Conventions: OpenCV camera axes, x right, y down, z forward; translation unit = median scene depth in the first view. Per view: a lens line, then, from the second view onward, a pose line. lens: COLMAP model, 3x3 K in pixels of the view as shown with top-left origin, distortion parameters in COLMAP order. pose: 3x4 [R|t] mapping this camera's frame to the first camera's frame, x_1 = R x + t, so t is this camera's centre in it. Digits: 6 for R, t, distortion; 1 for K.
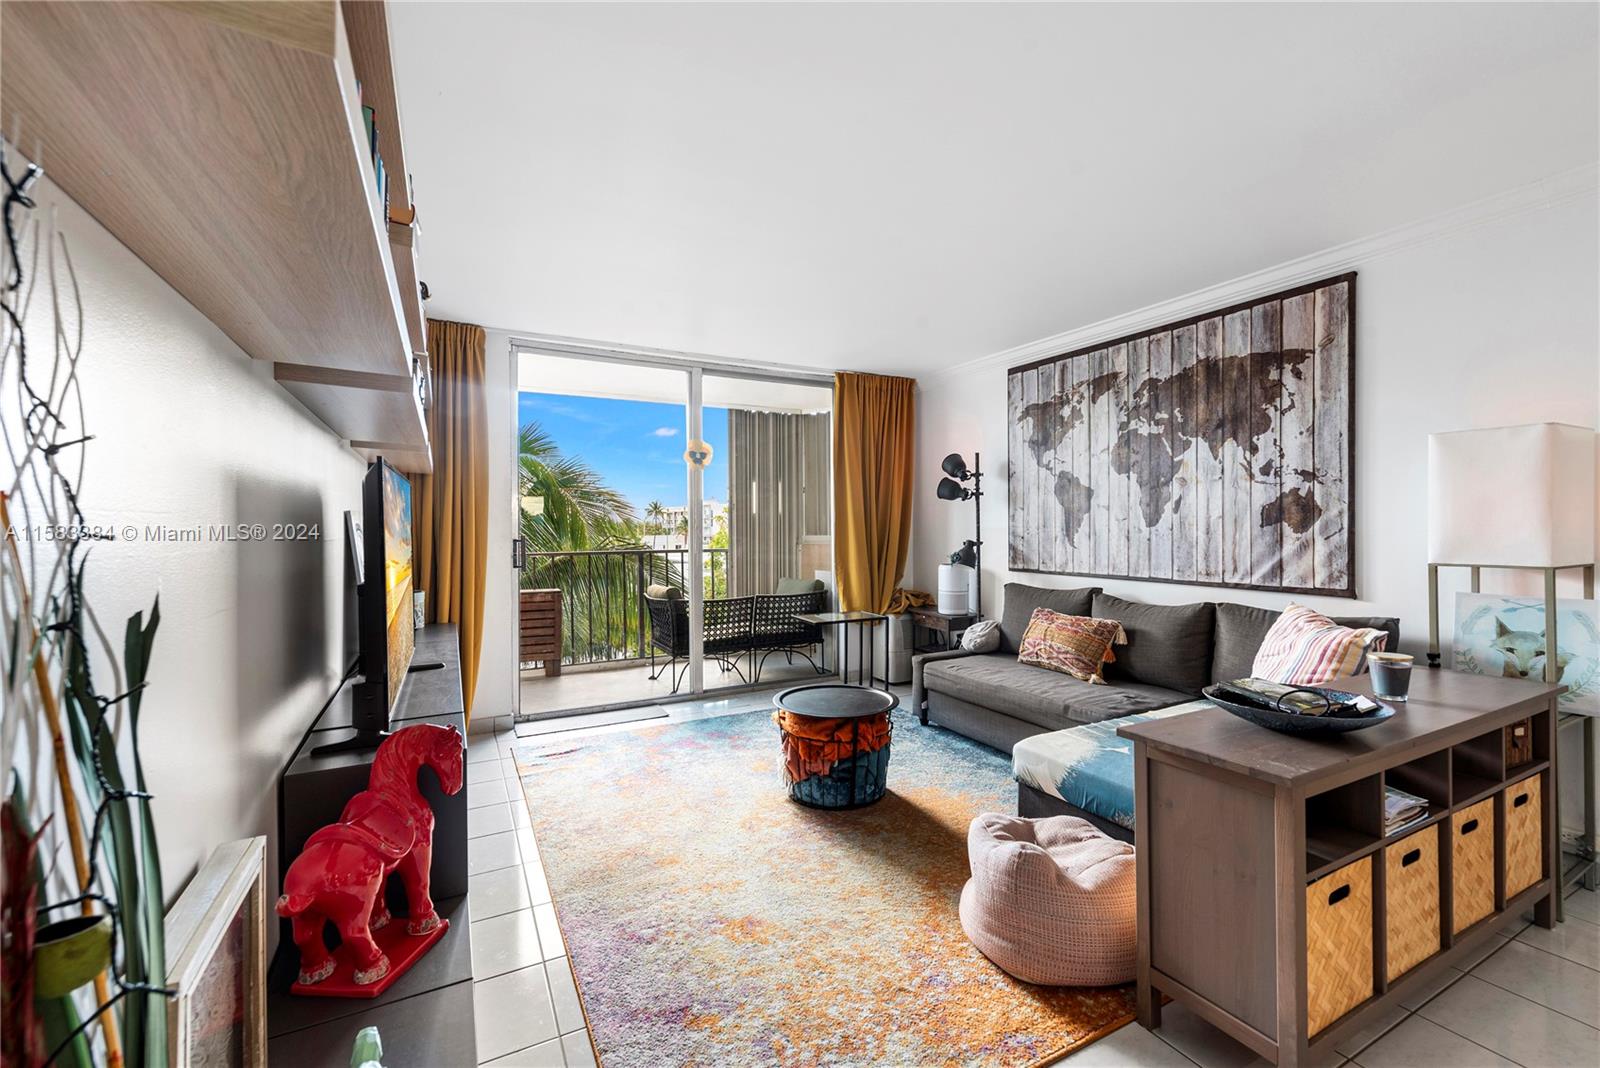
lens RADIAL K [[678.2, 0, 801.0], [0, 678.2, 529.6], [0, 0, 1]] dist [0.000095, -0.000347]
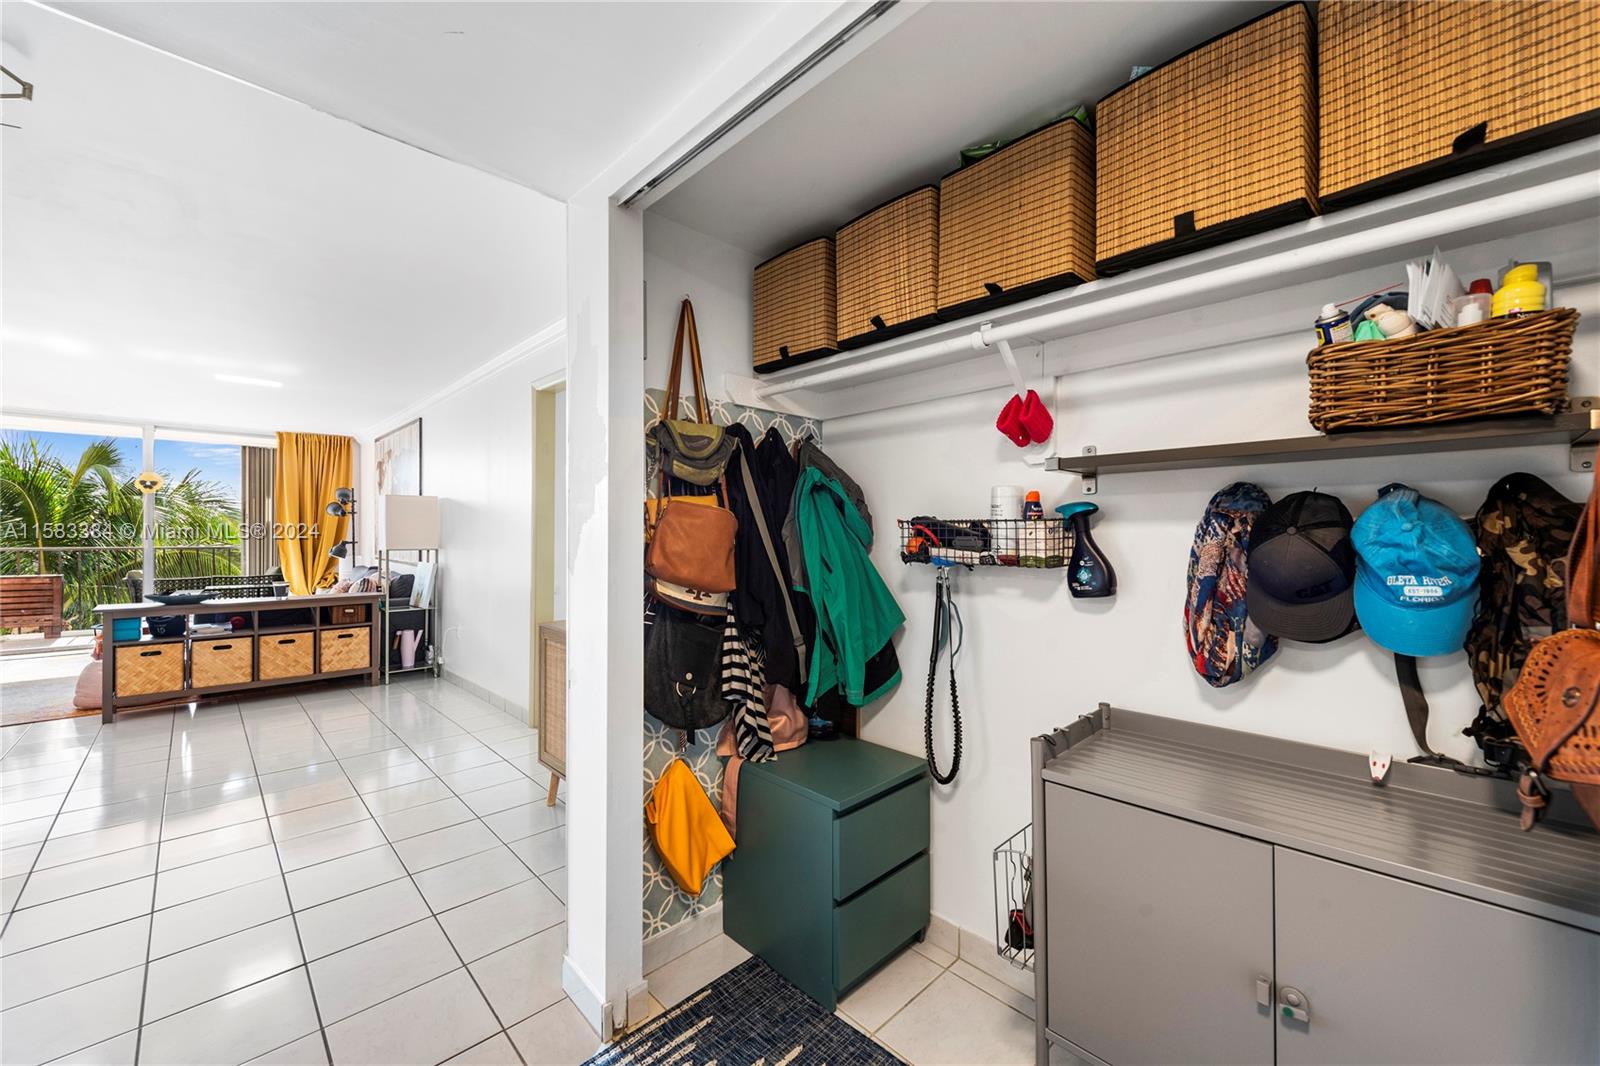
lens RADIAL K [[626.2, 0, 814.7], [0, 626.2, 533.9], [0, 0, 1]] dist [0.010504, -0.004272]
pose [[0.956068, 0.009504, 0.292990, 0.879522], [-0.008729, 0.999954, -0.003950, -0.003870], [-0.293014, 0.001218, 0.956107, -0.801978]]
